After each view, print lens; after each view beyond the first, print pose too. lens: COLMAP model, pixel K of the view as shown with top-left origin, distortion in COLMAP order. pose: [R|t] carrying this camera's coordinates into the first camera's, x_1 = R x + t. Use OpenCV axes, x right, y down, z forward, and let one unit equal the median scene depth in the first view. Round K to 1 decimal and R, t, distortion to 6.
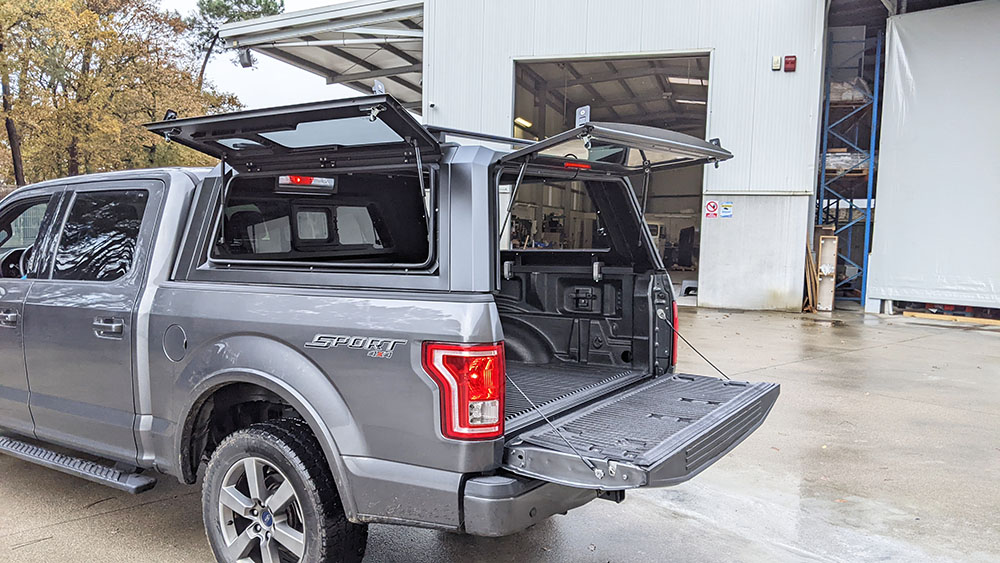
lens RADIAL K [[869.2, 0, 500.0], [0, 869.2, 281.5], [0, 0, 1]] dist [-0.095898, -0.003909]
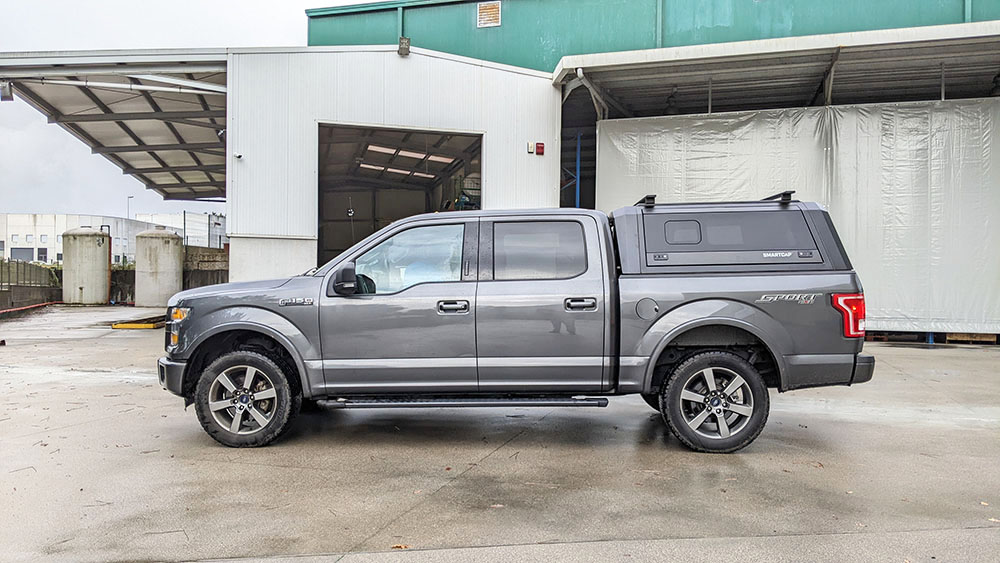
lens RADIAL K [[869.2, 0, 500.0], [0, 869.2, 281.5], [0, 0, 1]] dist [-0.095898, -0.003909]
pose [[0.834874, 0.010399, 0.550343, -0.453474], [0.029126, 0.997586, -0.063033, 0.034510], [-0.549670, 0.068654, 0.832556, -0.076093]]
